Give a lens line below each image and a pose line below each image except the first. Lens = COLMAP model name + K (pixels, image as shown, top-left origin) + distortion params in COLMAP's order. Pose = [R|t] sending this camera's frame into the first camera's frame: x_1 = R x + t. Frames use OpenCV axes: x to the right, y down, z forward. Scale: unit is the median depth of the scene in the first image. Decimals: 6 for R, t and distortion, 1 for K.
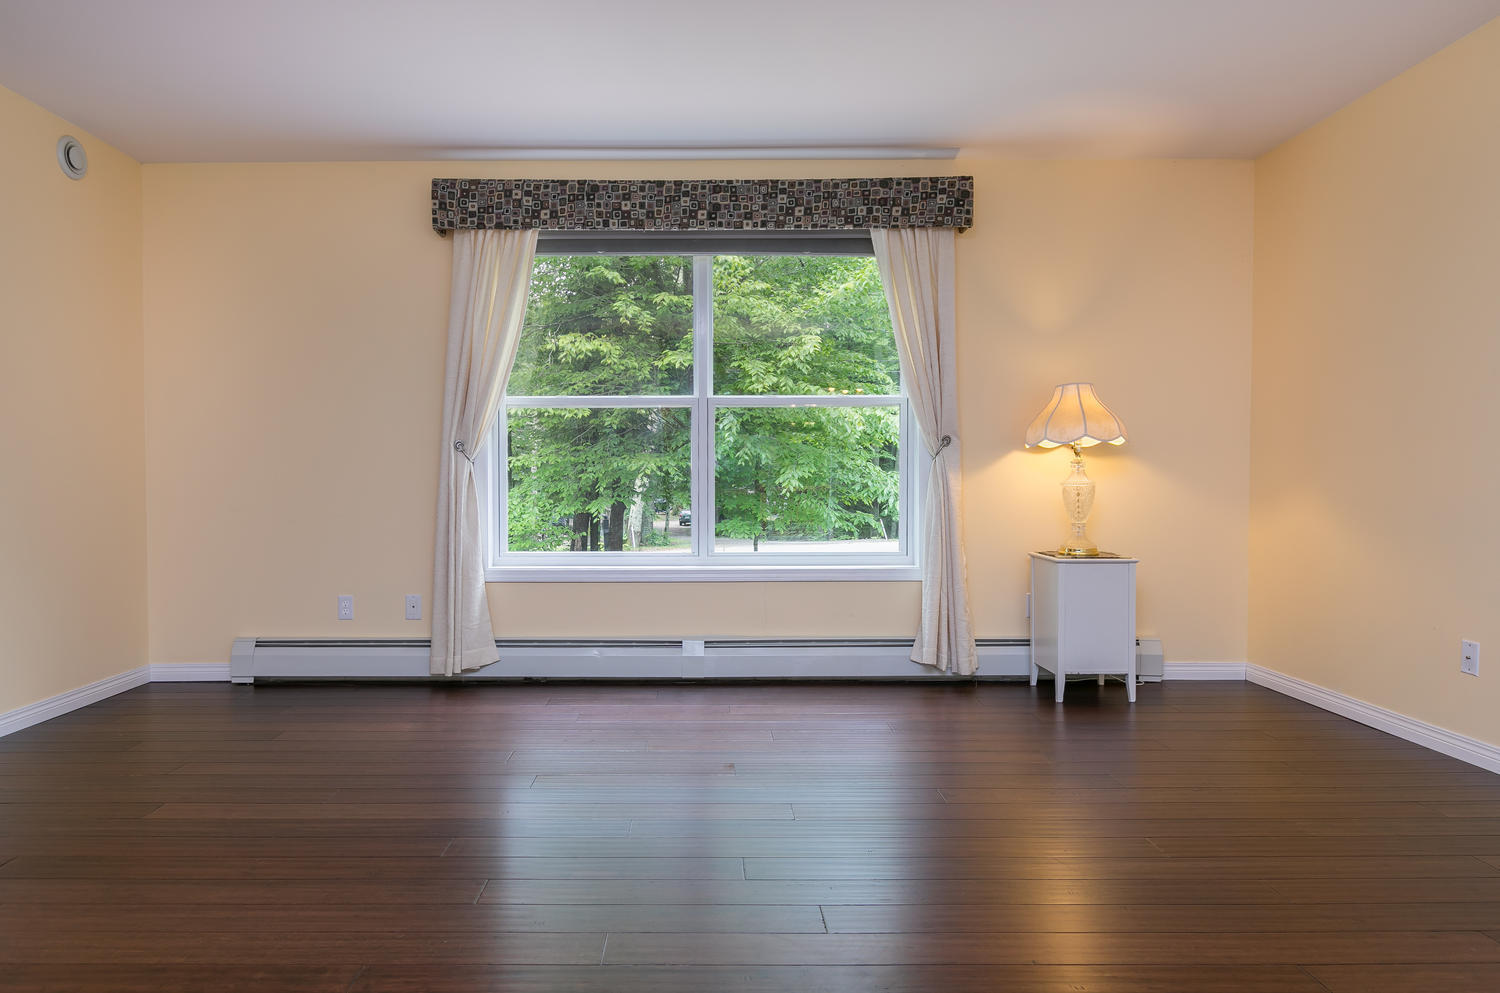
lens RADIAL K [[913.6, 0, 750.0], [0, 913.6, 494.1], [0, 0, 1]] dist [-0.002732, -0.001402]
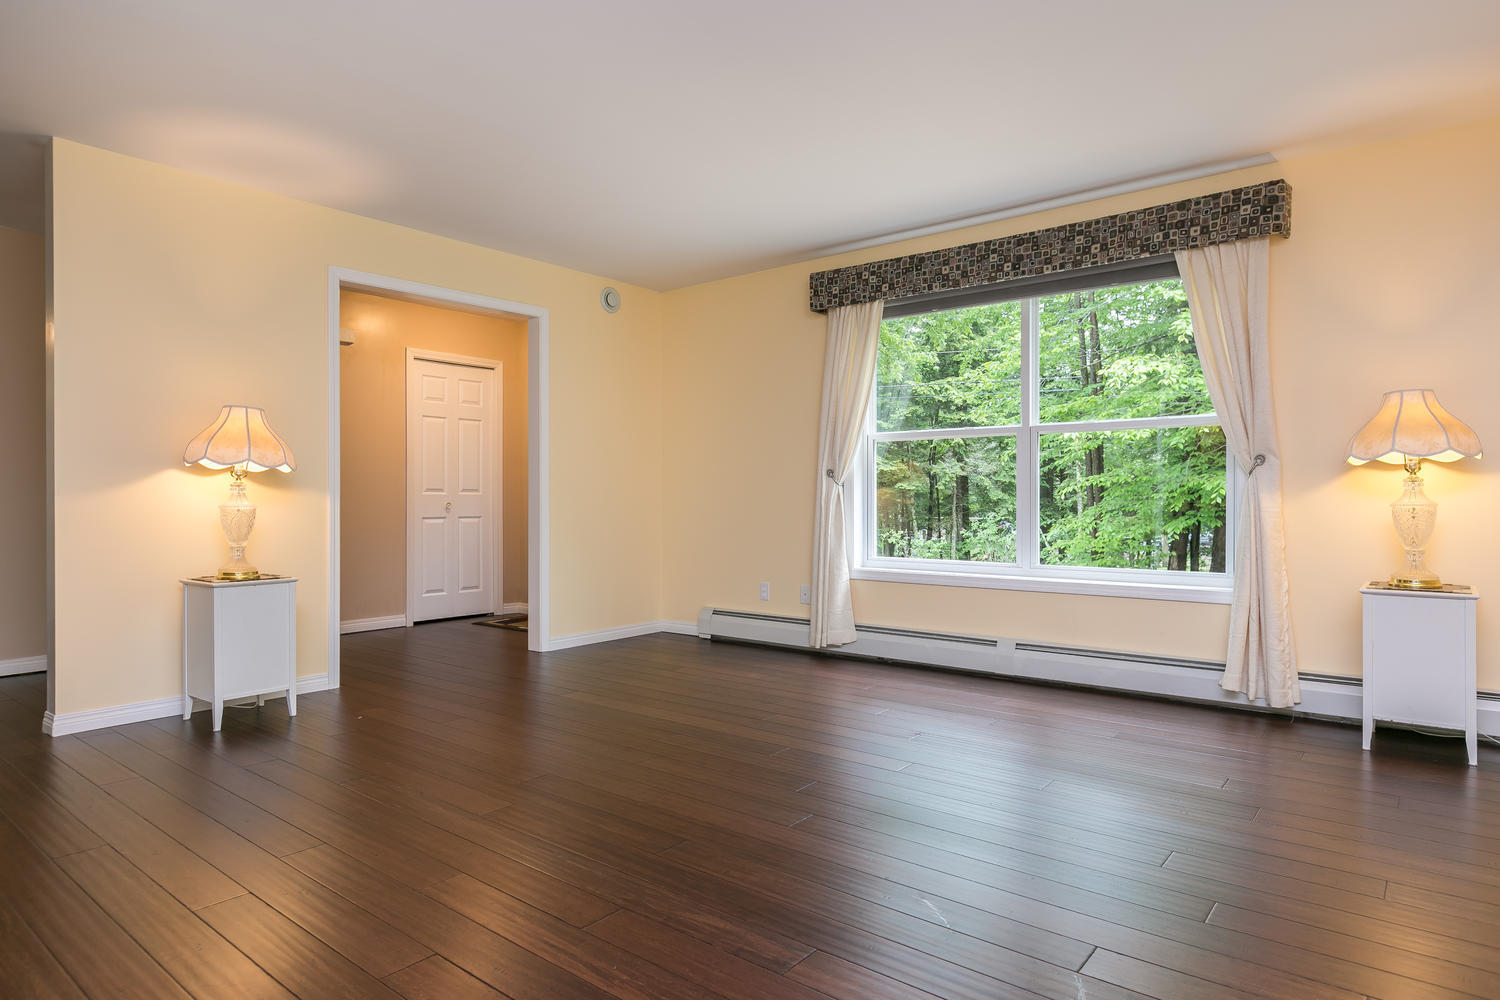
lens RADIAL K [[826.8, 0, 749.6], [0, 826.8, 498.0], [0, 0, 1]] dist [-0.002168, -0.001080]
pose [[0.793040, 0.001157, -0.609168, 0.320108], [-0.011067, 0.999861, -0.012508, -0.001148], [0.609069, 0.016660, 0.792942, -0.008571]]
